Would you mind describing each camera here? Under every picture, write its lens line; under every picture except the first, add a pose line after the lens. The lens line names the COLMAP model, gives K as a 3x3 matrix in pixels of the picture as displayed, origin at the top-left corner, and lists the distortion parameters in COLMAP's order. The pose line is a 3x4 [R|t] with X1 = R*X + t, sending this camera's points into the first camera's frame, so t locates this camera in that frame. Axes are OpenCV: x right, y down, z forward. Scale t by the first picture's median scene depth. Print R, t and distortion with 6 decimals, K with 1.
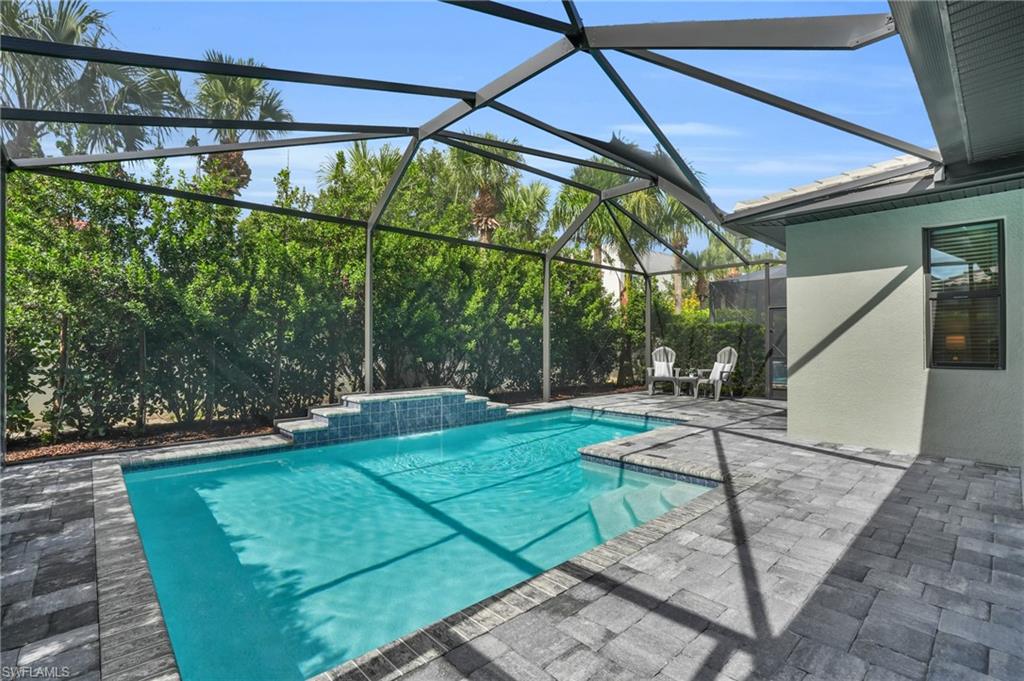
lens RADIAL K [[469.3, 0, 514.2], [0, 469.3, 338.8], [0, 0, 1]] dist [-0.034630, 0.005489]
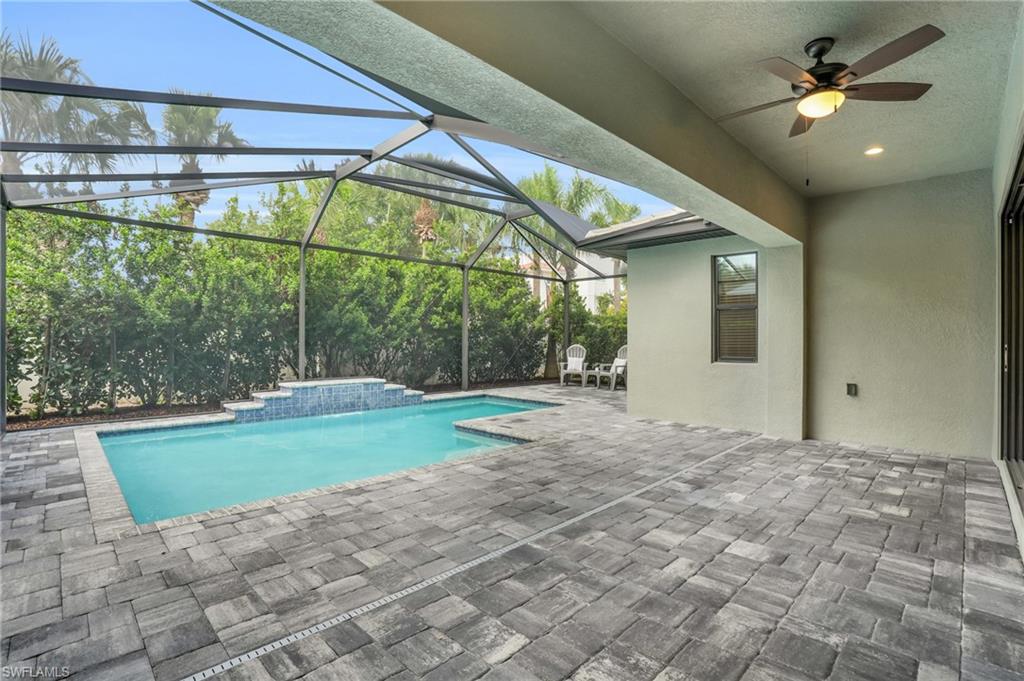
lens RADIAL K [[469.3, 0, 516.2], [0, 469.3, 339.2], [0, 0, 1]] dist [-0.034630, 0.005489]
pose [[0.999155, 0.005203, 0.040764, 0.211398], [-0.005551, 0.999949, 0.008446, -0.007998], [-0.040718, -0.008666, 0.999133, -0.258845]]
